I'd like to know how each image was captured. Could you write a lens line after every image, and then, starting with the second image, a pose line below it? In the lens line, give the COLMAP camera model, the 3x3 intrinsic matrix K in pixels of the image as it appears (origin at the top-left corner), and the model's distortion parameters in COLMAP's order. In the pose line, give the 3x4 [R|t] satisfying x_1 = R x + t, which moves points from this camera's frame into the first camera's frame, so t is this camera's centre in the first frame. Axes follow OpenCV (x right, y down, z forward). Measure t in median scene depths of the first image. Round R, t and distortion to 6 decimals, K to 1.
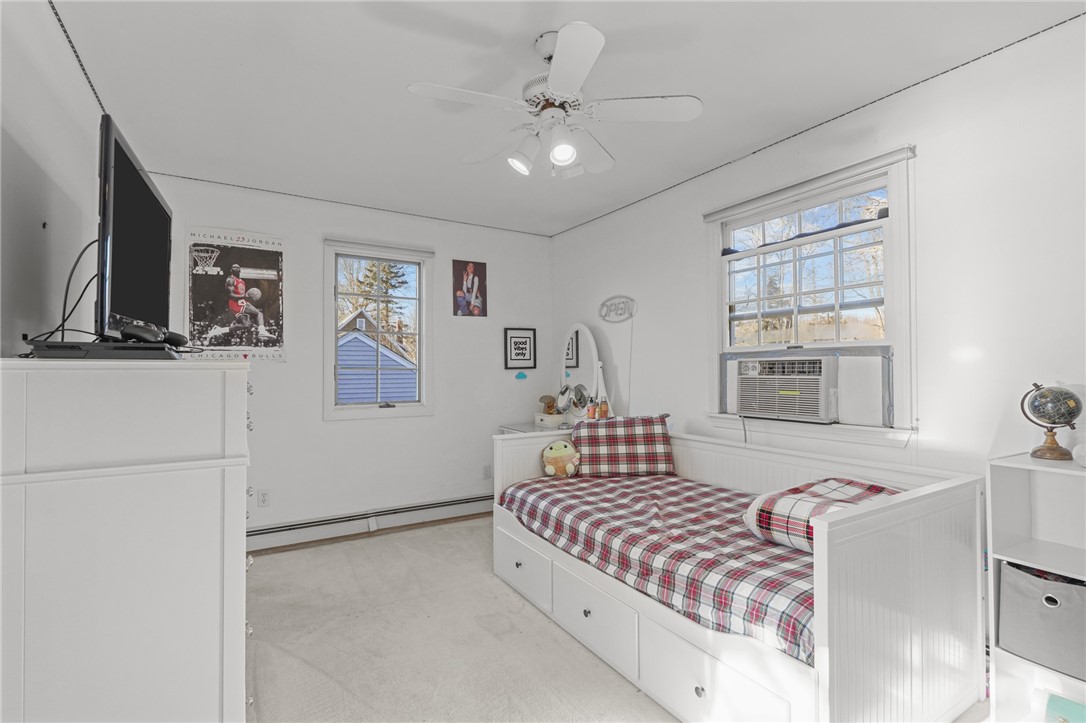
lens RADIAL K [[502.7, 0, 544.0], [0, 502.7, 363.1], [0, 0, 1]] dist [0.000552, -0.000776]
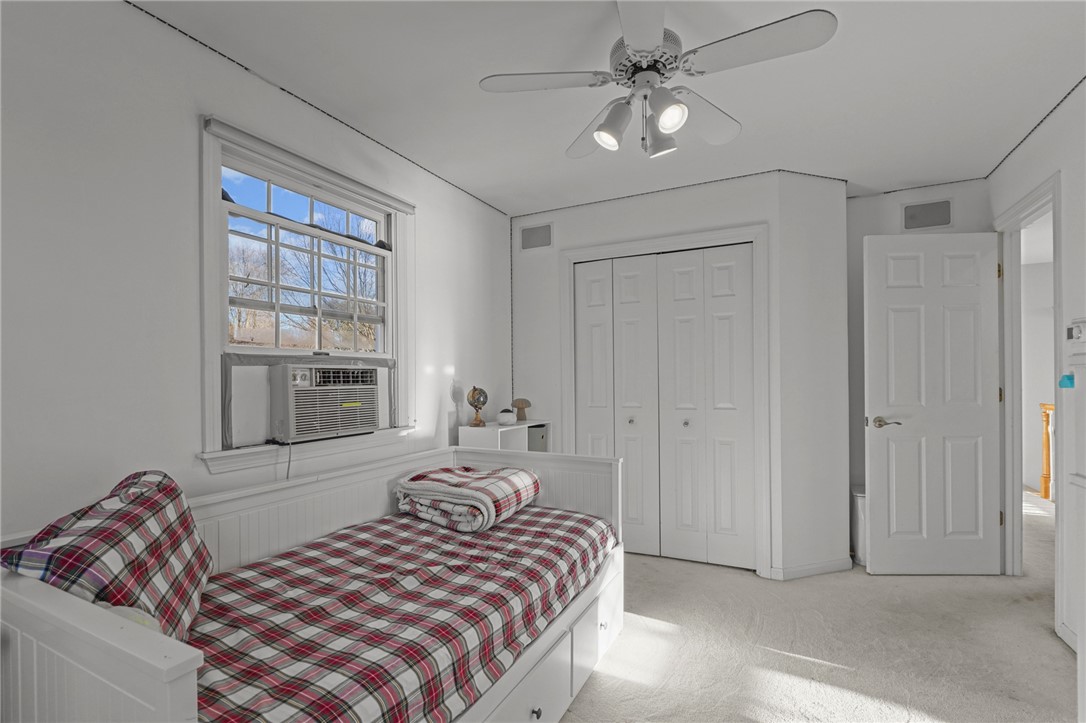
lens RADIAL K [[502.7, 0, 542.0], [0, 502.7, 369.8], [0, 0, 1]] dist [0.000552, -0.000776]
pose [[-0.531956, 0.021989, 0.846487, -0.446084], [-0.003704, 0.999593, -0.028294, 0.019644], [-0.846764, -0.018187, -0.531658, 1.139441]]
